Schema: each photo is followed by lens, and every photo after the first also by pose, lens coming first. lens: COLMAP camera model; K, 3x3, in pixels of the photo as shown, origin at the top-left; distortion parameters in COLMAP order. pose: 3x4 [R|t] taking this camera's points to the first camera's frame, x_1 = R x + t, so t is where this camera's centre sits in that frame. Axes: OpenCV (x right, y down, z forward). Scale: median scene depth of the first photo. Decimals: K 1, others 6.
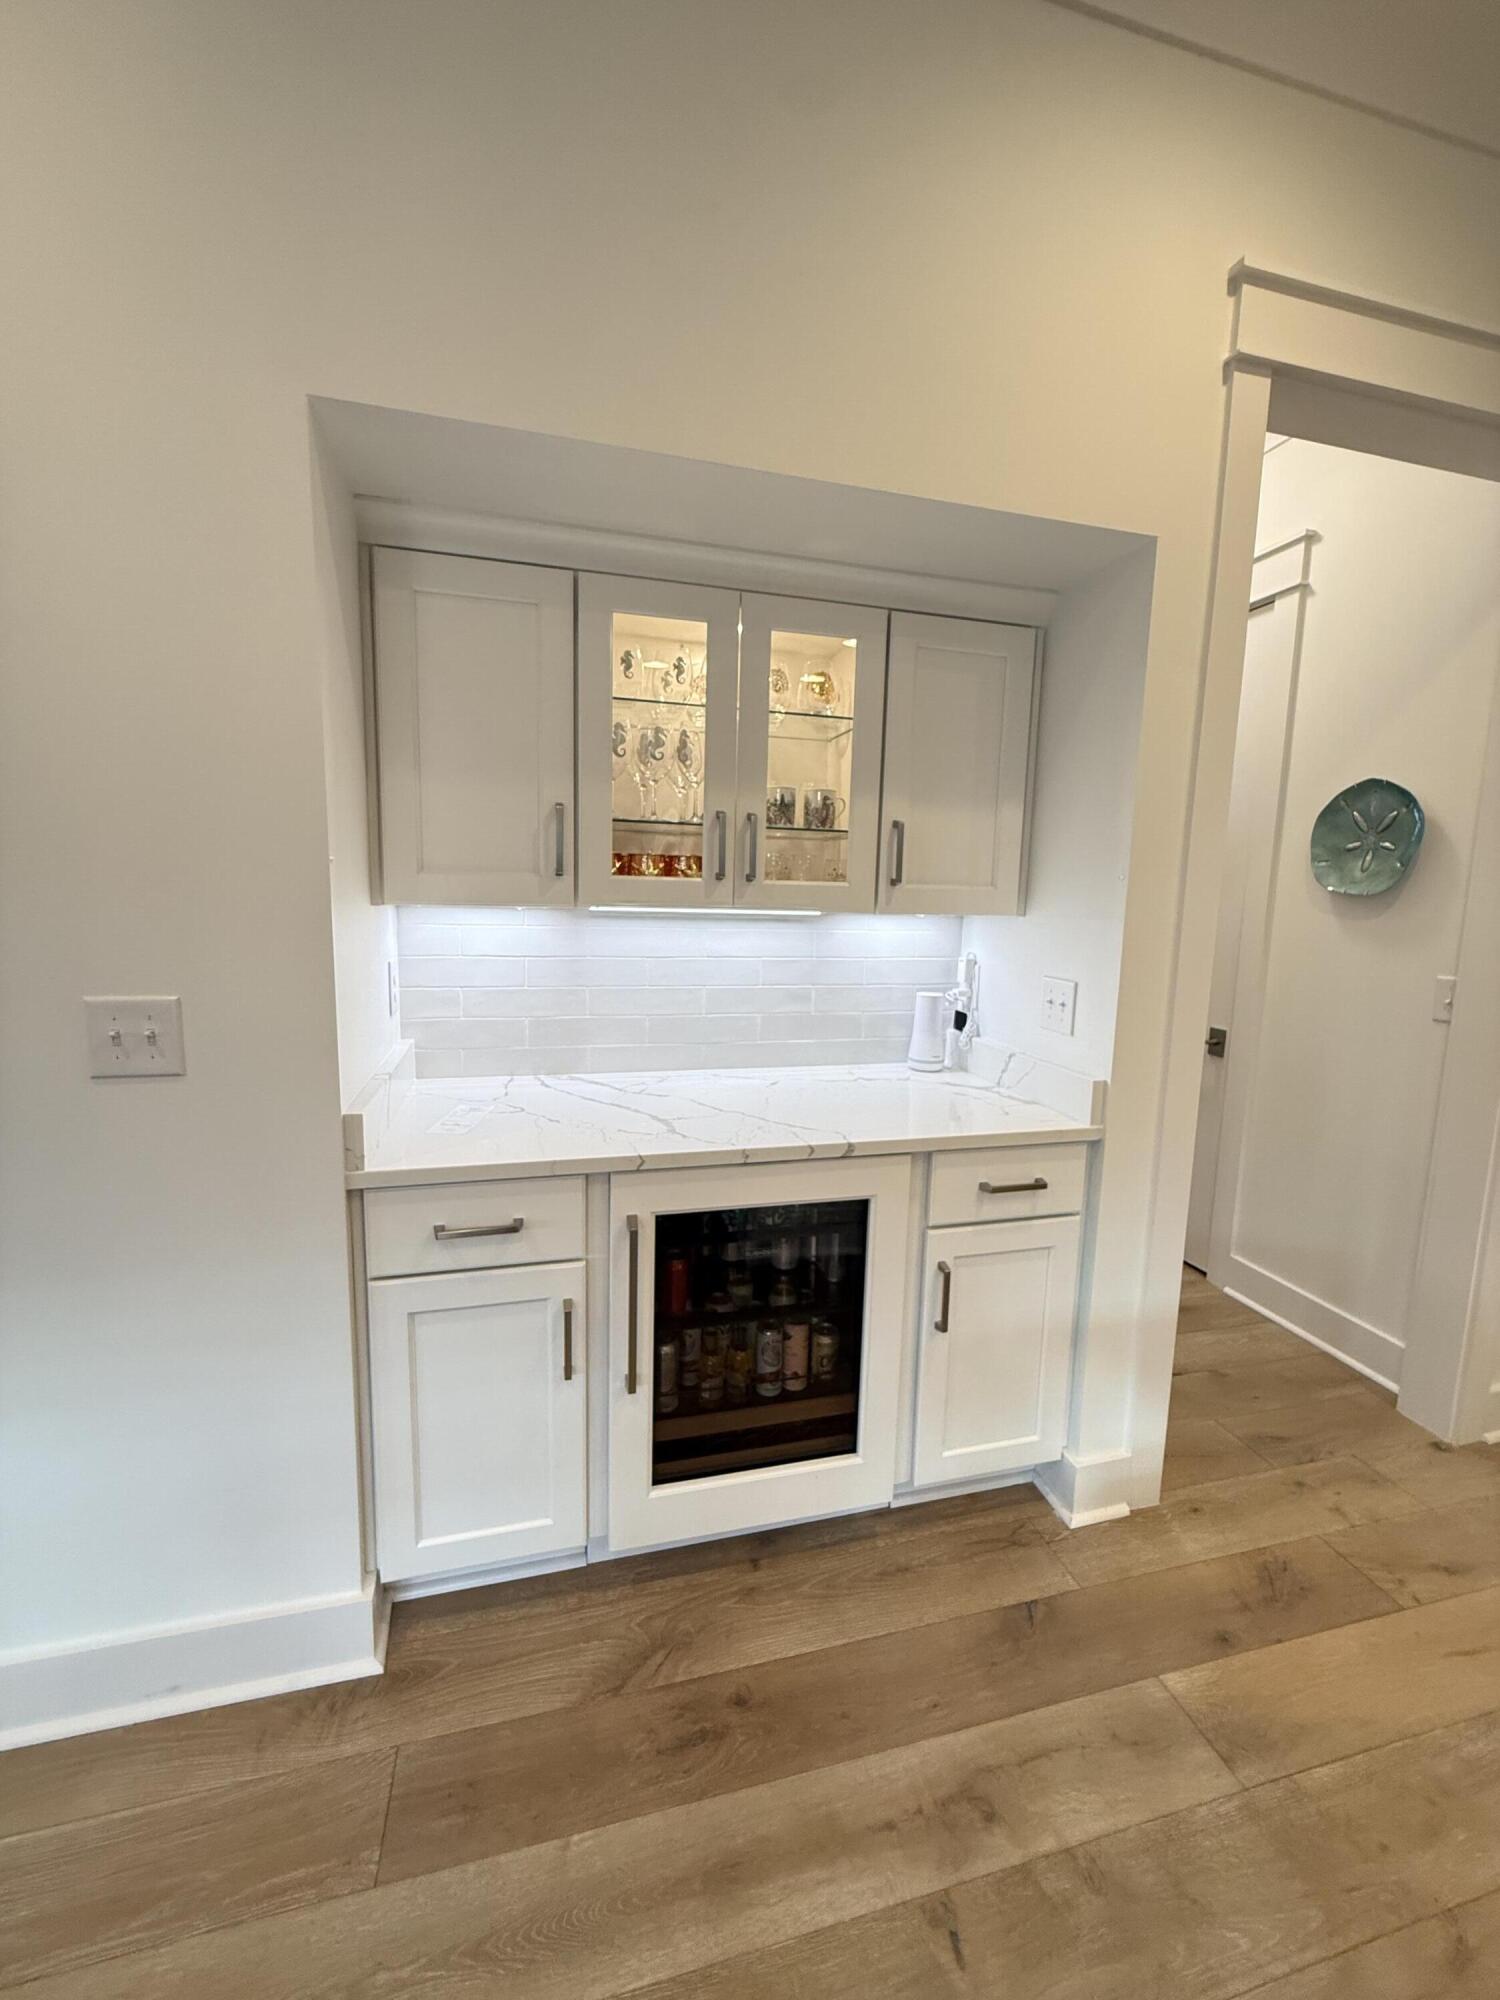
lens RADIAL K [[795.1, 0, 749.7], [0, 795.1, 994.5], [0, 0, 1]] dist [-0.001382, 0.000571]
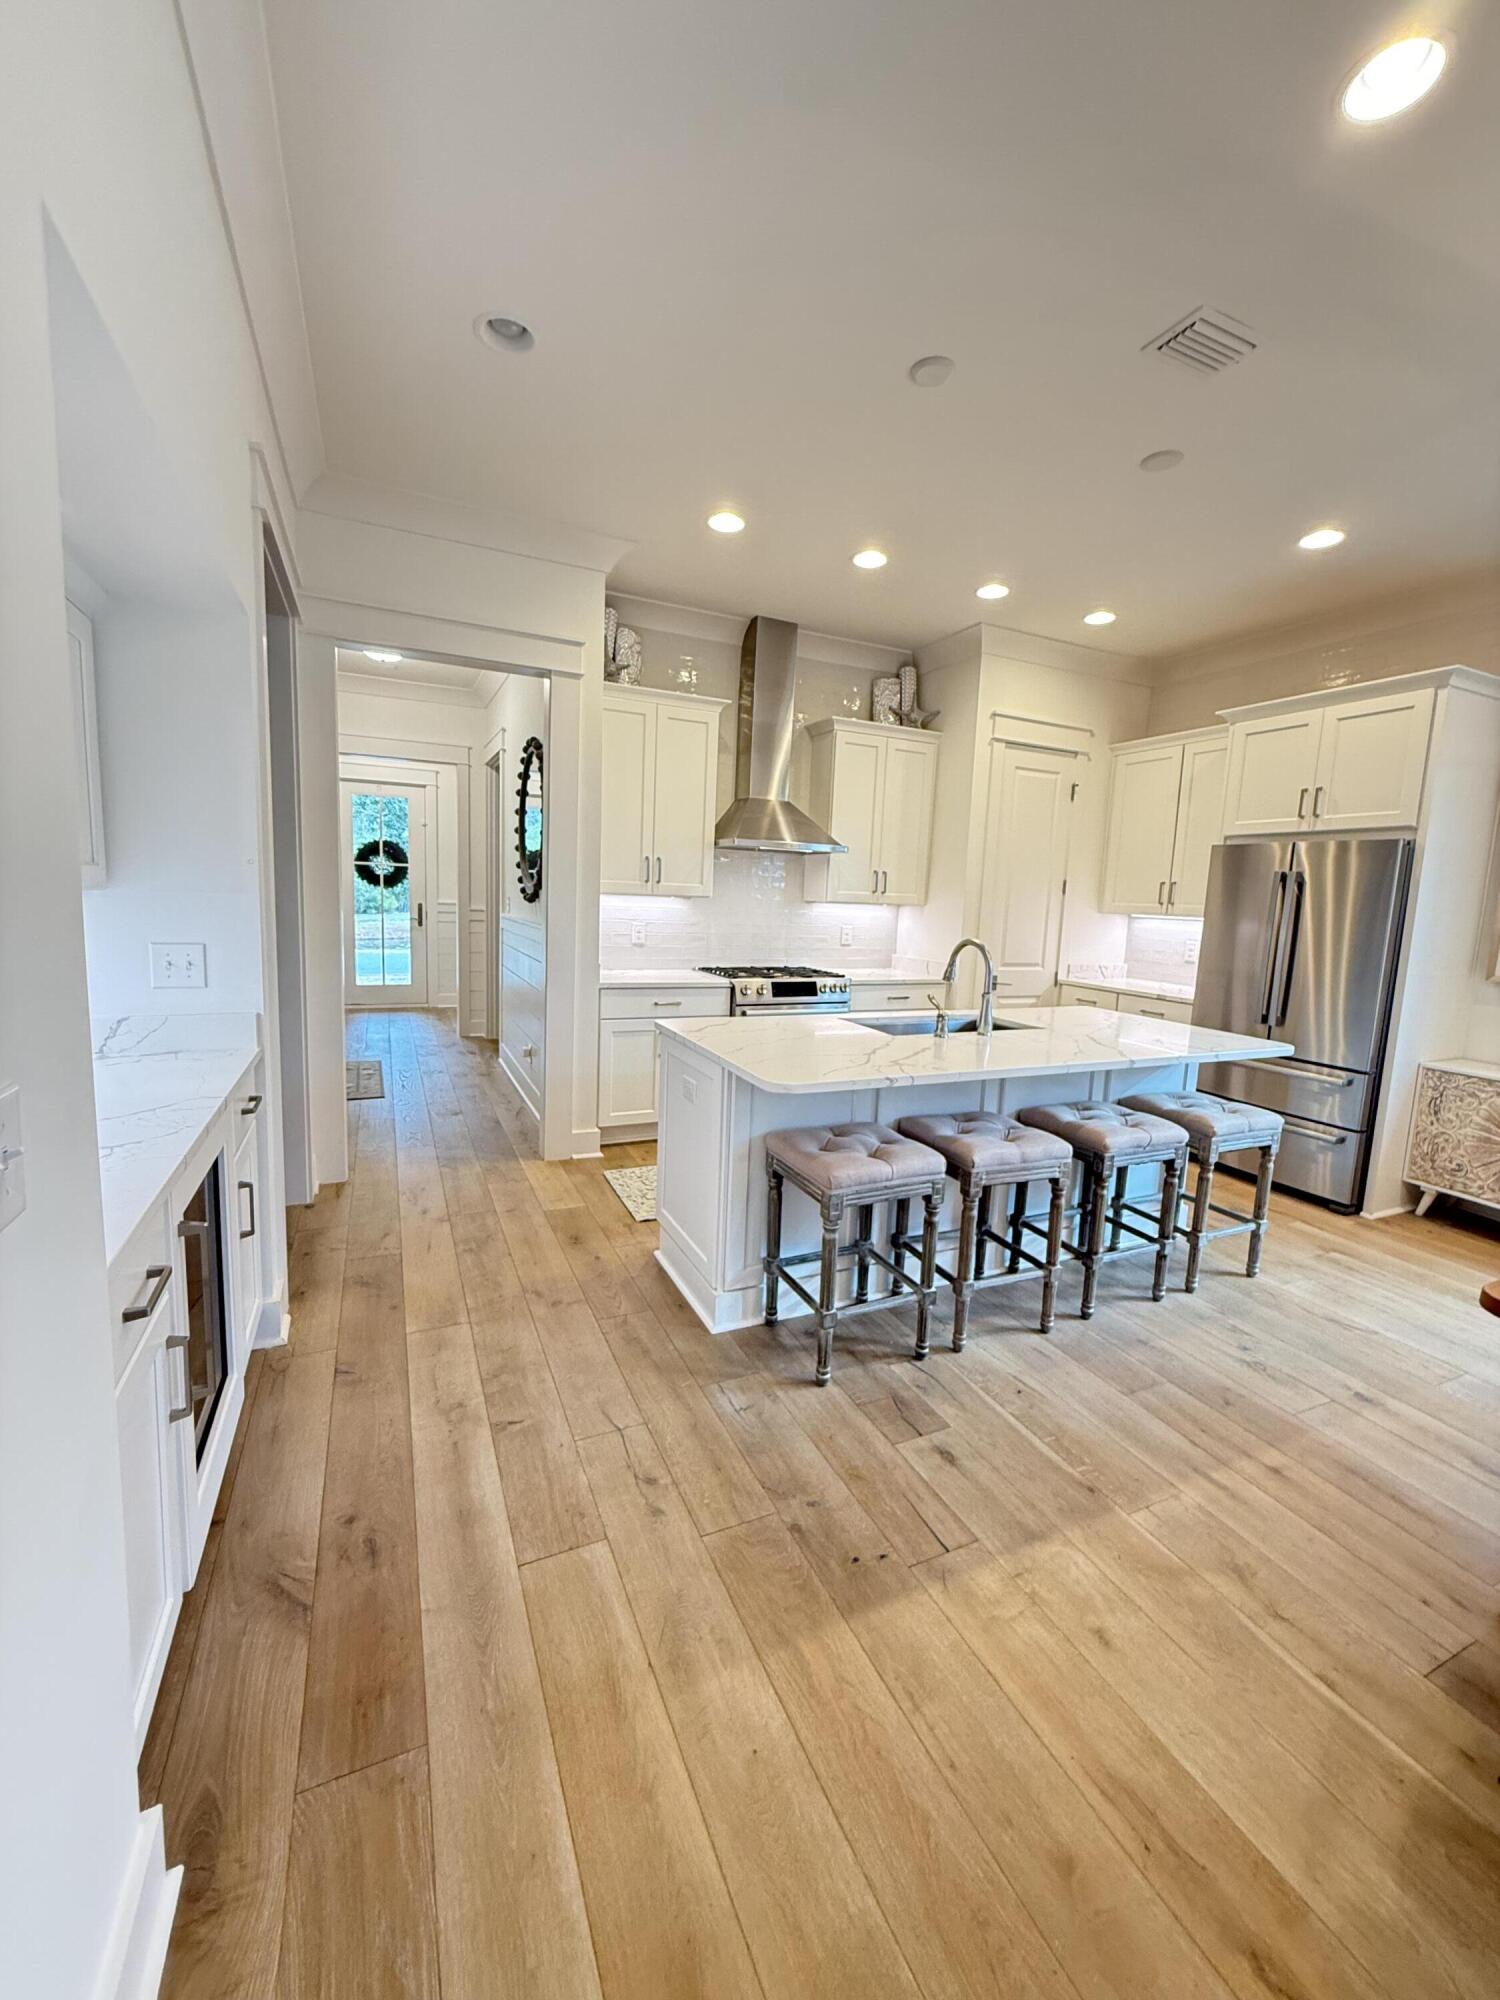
lens RADIAL K [[795.1, 0, 749.7], [0, 795.1, 994.5], [0, 0, 1]] dist [-0.001382, 0.000571]
pose [[-0.176302, -0.151673, 0.972581, -1.437738], [0.084299, 0.982101, 0.168439, -0.112373], [-0.980720, 0.111683, -0.160360, 0.562846]]
